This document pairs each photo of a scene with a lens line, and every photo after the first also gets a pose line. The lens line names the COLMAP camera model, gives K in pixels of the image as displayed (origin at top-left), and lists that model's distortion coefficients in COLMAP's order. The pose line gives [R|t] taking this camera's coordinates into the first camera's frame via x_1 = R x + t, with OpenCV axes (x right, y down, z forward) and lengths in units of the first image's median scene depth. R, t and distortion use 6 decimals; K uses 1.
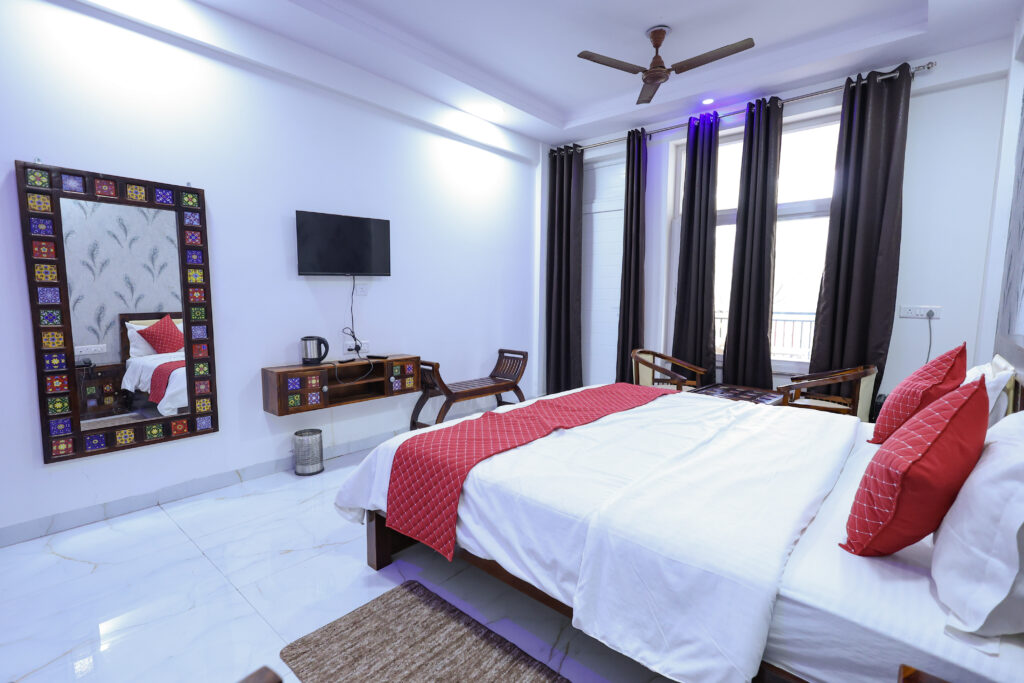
lens RADIAL K [[474.8, 0, 512.0], [0, 474.8, 341.5], [0, 0, 1]] dist [0.000551, 0.000897]
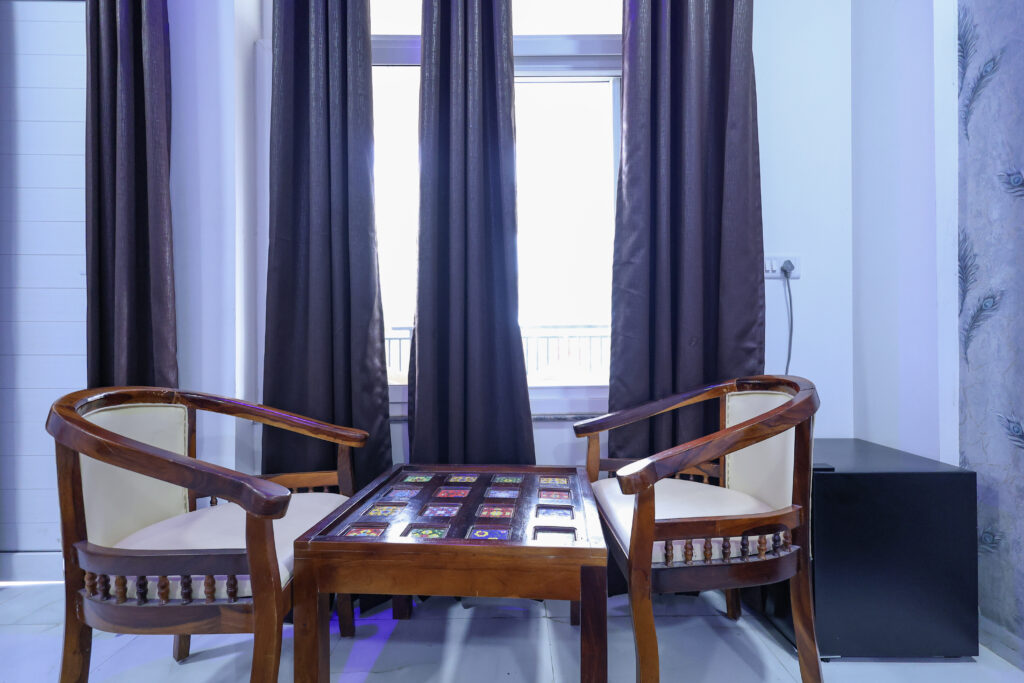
lens RADIAL K [[474.8, 0, 512.0], [0, 474.8, 341.5], [0, 0, 1]] dist [0.000551, 0.000897]
pose [[0.764894, -0.011963, 0.644046, 0.344635], [0.076501, 0.994439, -0.072384, 0.035050], [-0.639598, 0.104636, 0.761555, 0.849778]]
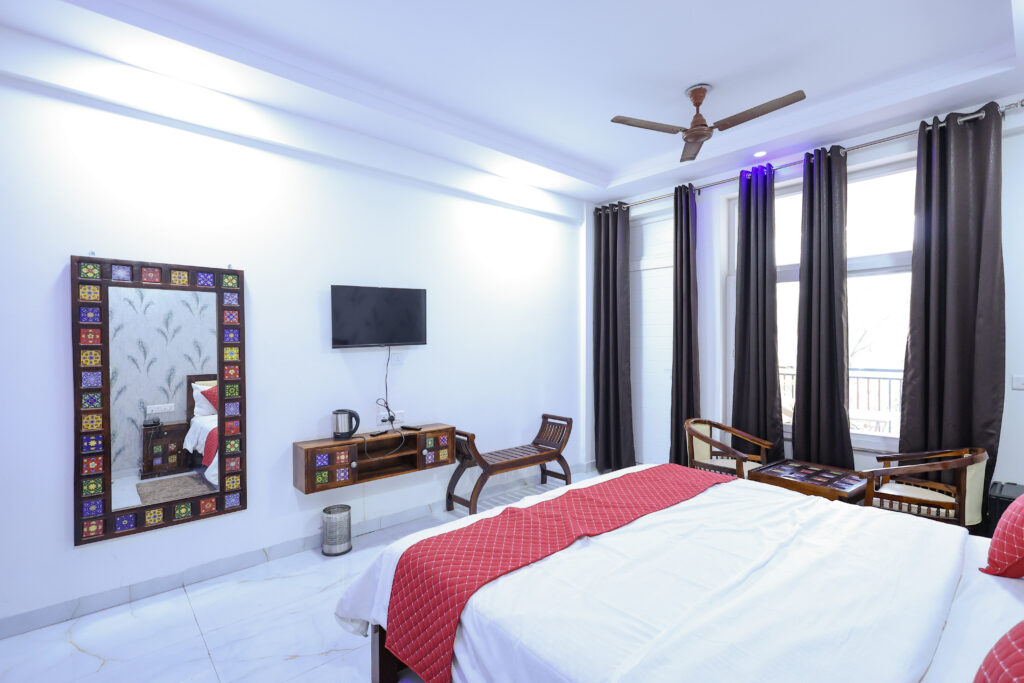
lens RADIAL K [[472.9, 0, 513.7], [0, 472.9, 342.3], [0, 0, 1]] dist [0.001536, 0.000318]
pose [[0.991772, -0.010028, -0.127623, 0.055869], [-0.001600, 0.995878, -0.090684, -0.060464], [0.128007, 0.090142, 0.987668, 0.059500]]
